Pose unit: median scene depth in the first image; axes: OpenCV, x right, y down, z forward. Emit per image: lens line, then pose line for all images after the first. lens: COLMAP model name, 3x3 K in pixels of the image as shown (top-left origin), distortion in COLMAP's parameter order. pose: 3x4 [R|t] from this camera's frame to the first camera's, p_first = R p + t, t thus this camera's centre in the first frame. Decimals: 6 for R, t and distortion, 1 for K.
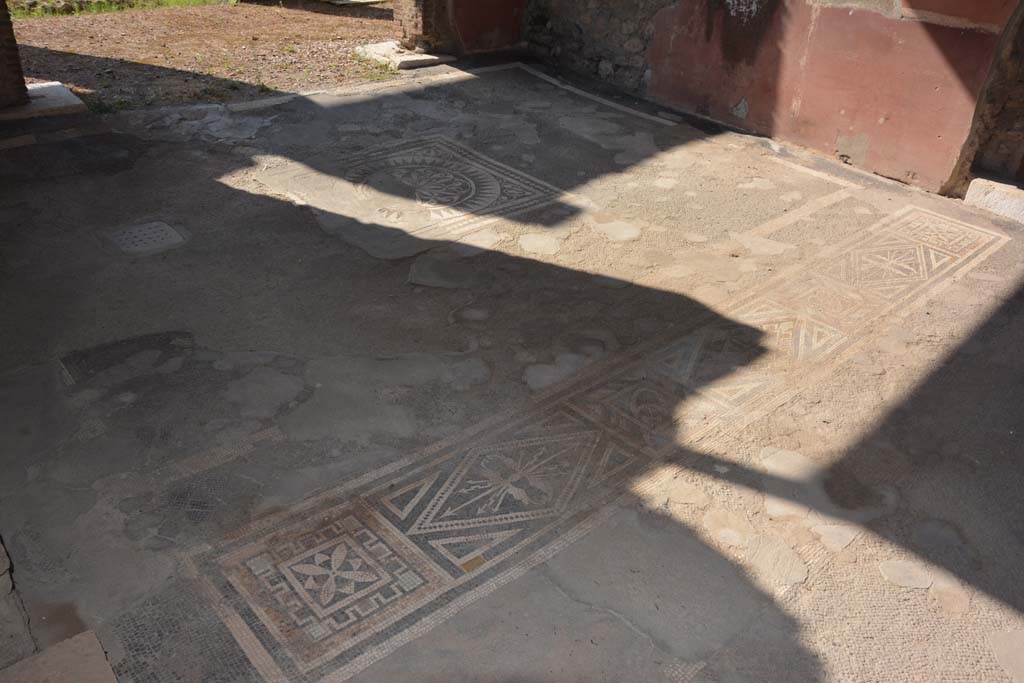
lens RADIAL K [[802.2, 0, 514.3], [0, 802.2, 350.1], [0, 0, 1]] dist [-0.158573, 0.116590]
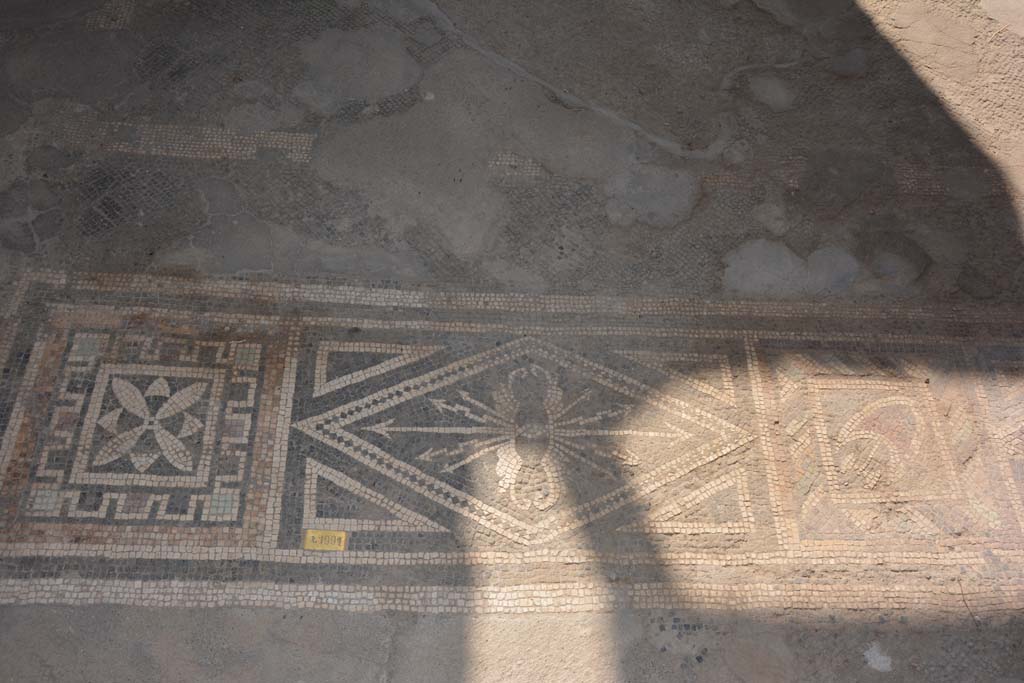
lens RADIAL K [[930.2, 0, 510.6], [0, 930.2, 341.0], [0, 0, 1]] dist [-0.053632, 0.000000]
pose [[0.755039, 0.557906, -0.344467, 0.153866], [-0.369718, 0.796132, 0.479043, -0.171711], [0.541502, -0.234340, 0.807378, 0.405215]]
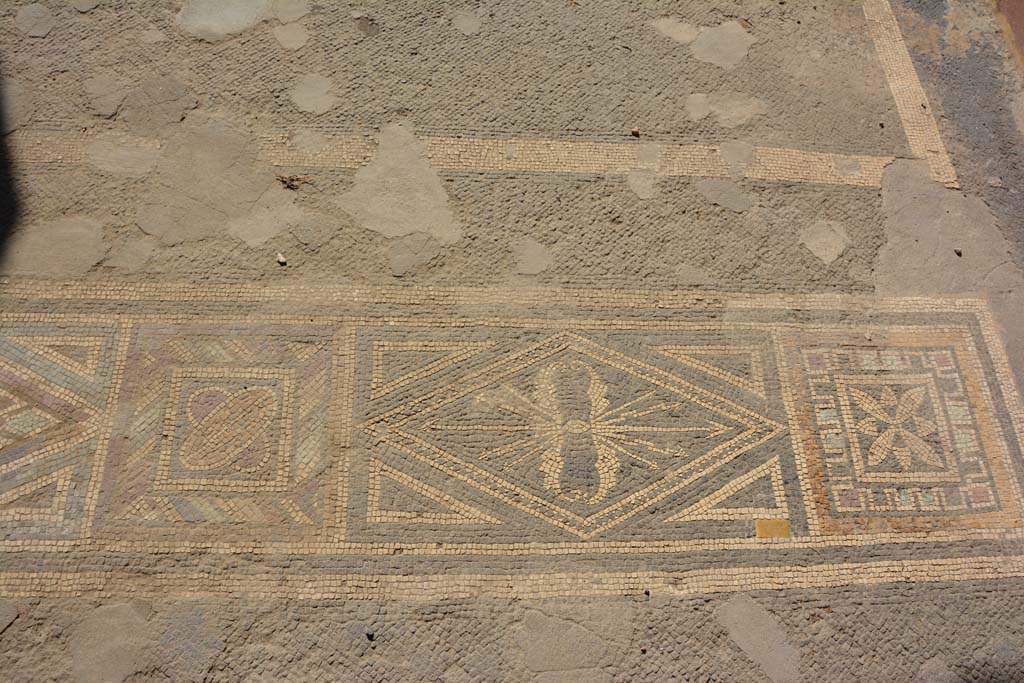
lens RADIAL K [[802.2, 0, 503.7], [0, 802.2, 347.1], [0, 0, 1]] dist [-0.158573, 0.116590]
pose [[0.761552, 0.590501, -0.267110, 0.731500], [-0.395289, 0.749806, 0.530601, -0.445873], [0.513601, -0.298494, 0.804435, 0.946768]]
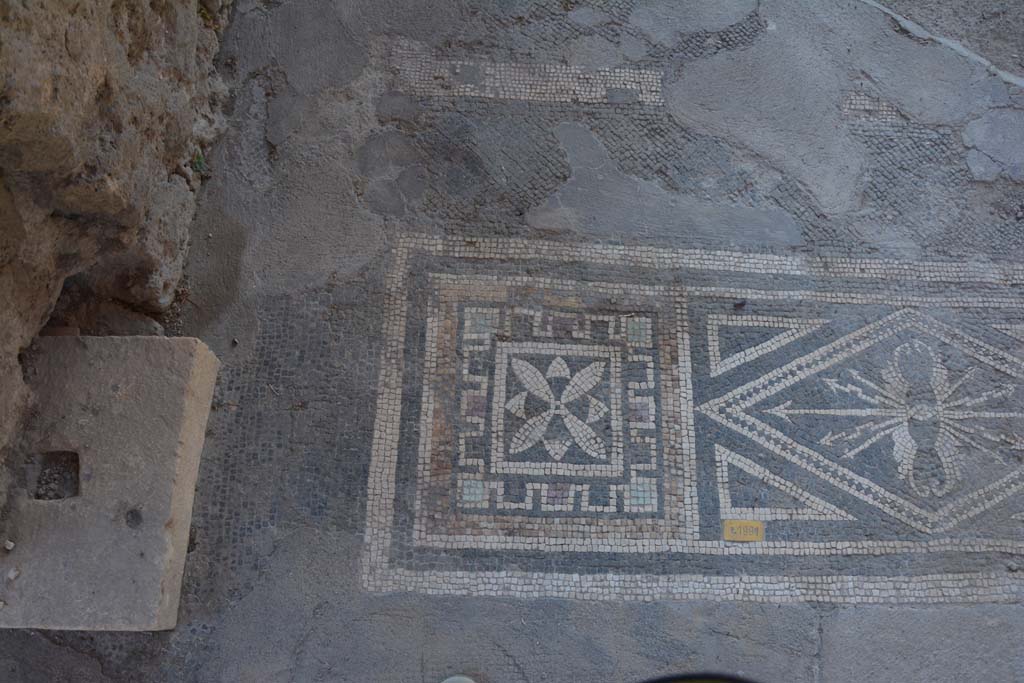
lens RADIAL K [[802.2, 0, 519.6], [0, 802.2, 348.3], [0, 0, 1]] dist [-0.158573, 0.116590]
pose [[0.722742, 0.641960, -0.255991, -0.082317], [-0.325936, 0.643229, 0.692836, -0.136999], [0.609434, -0.417305, 0.674127, 0.400394]]
